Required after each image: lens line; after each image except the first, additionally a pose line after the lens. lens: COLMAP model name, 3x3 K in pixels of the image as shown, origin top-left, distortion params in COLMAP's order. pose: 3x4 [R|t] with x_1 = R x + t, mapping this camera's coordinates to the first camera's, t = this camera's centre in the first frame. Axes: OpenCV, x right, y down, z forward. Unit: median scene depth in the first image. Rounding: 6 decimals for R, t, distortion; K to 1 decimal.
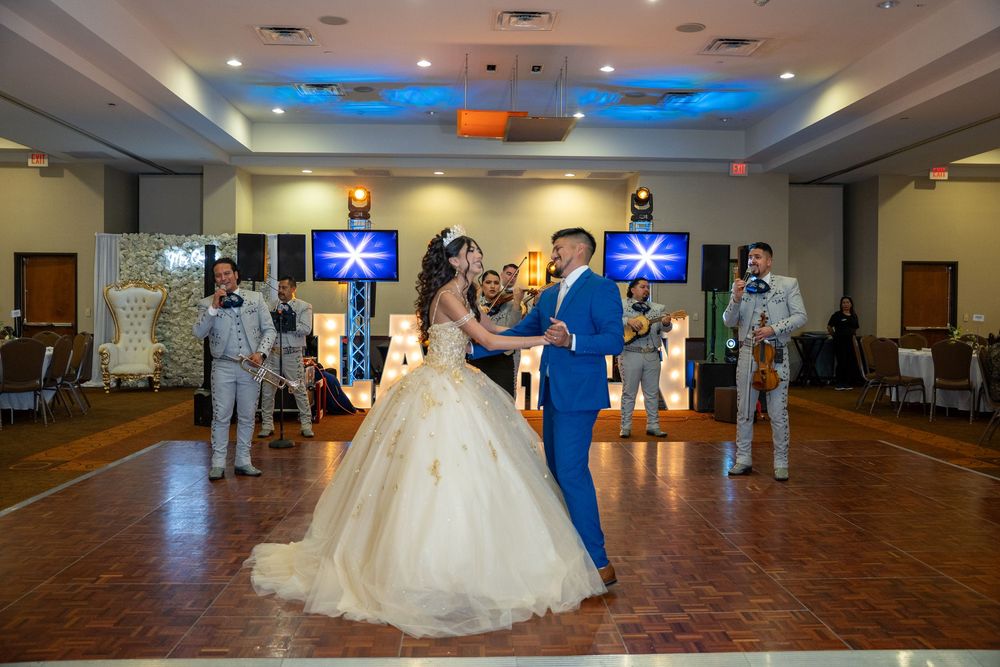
lens RADIAL K [[909.8, 0, 500.0], [0, 909.8, 333.5], [0, 0, 1]] dist [-0.052477, 0.005054]
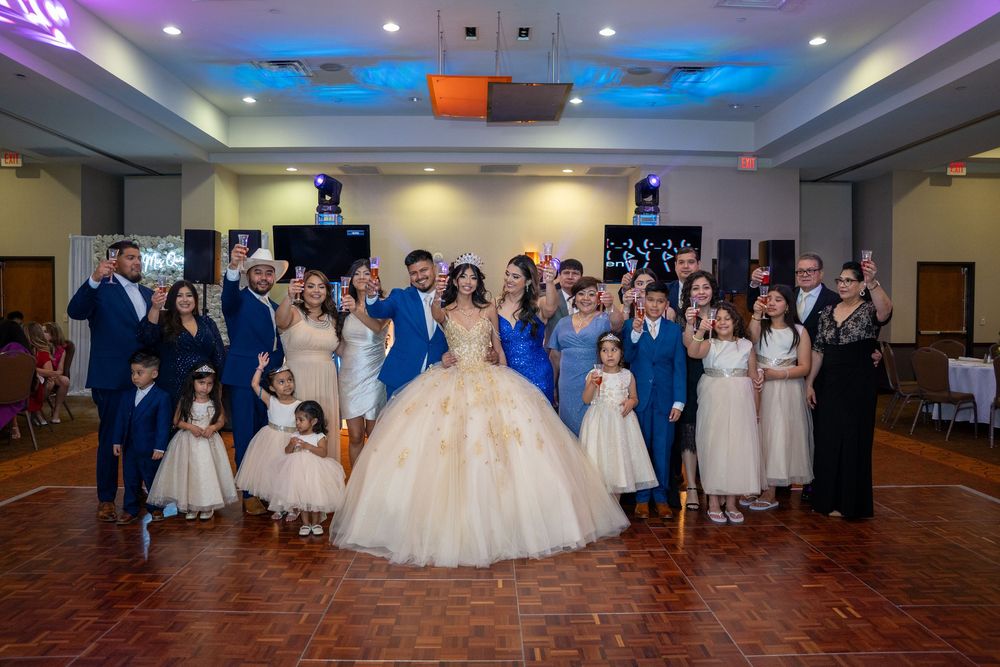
lens RADIAL K [[737.4, 0, 500.0], [0, 737.4, 333.5], [0, 0, 1]] dist [-0.165280, 0.153198]
pose [[0.999668, -0.001668, -0.025695, 0.027865], [0.001844, 0.999975, 0.006831, -0.011299], [0.025683, -0.006876, 0.999646, 0.258138]]
